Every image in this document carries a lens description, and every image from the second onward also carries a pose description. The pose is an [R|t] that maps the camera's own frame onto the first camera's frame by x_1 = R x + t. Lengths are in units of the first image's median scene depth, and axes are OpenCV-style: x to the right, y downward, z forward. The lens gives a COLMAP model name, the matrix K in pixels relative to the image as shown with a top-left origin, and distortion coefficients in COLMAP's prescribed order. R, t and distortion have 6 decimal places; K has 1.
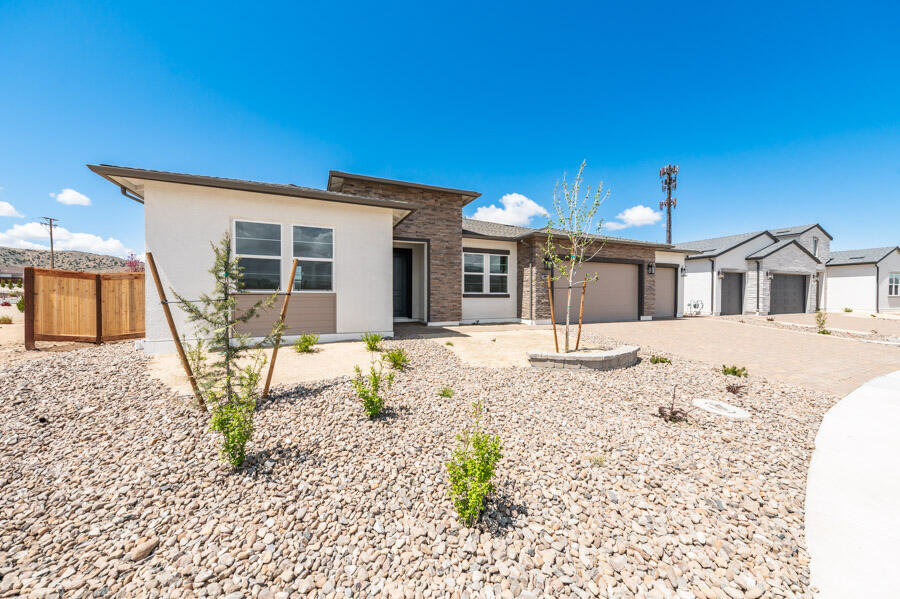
lens RADIAL K [[281.0, 0, 444.8], [0, 281.0, 301.4], [0, 0, 1]] dist [0.001065, 0.000011]
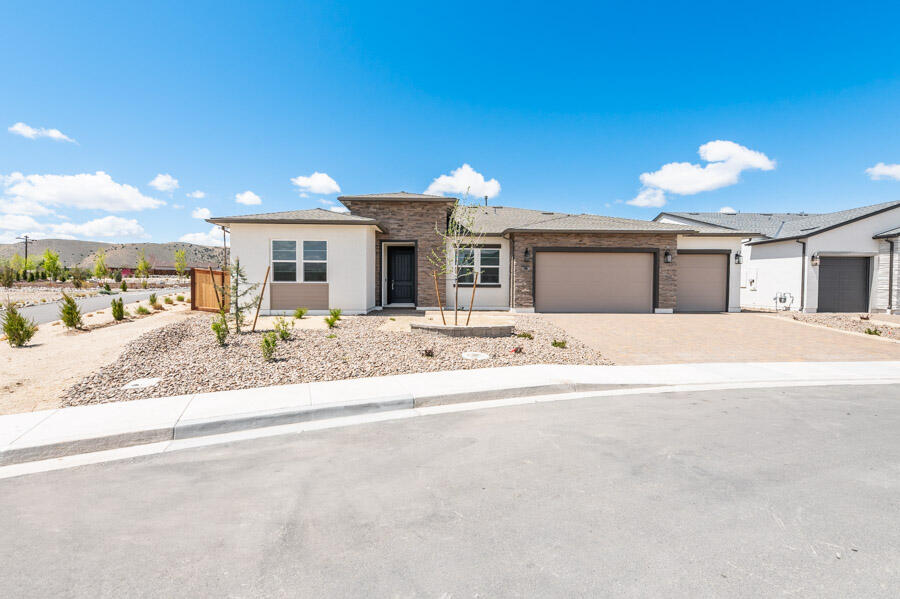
lens RADIAL K [[312.6, 0, 450.4], [0, 312.6, 296.7], [0, 0, 1]] dist [0.003771, 0.000029]
pose [[0.947075, 0.014500, -0.320686, 0.448291], [-0.010360, 0.999840, 0.014611, 0.006897], [0.320846, -0.010516, 0.947073, -0.224744]]
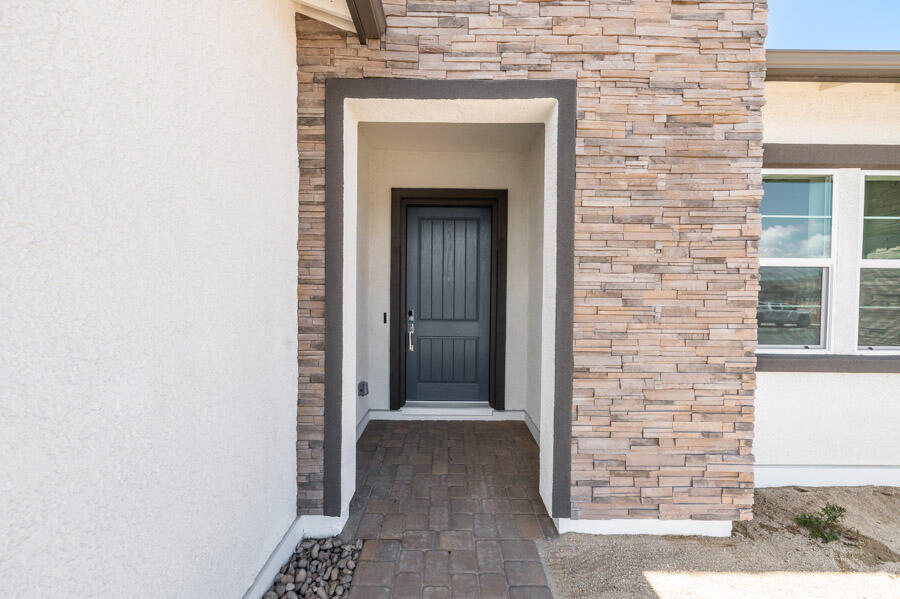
lens RADIAL K [[312.6, 0, 450.4], [0, 312.6, 296.7], [0, 0, 1]] dist [0.003771, 0.000029]
pose [[0.926535, 0.012260, -0.376009, -0.041879], [-0.015404, 0.999867, -0.005354, -0.063812], [0.375893, 0.010753, 0.926601, 0.652639]]
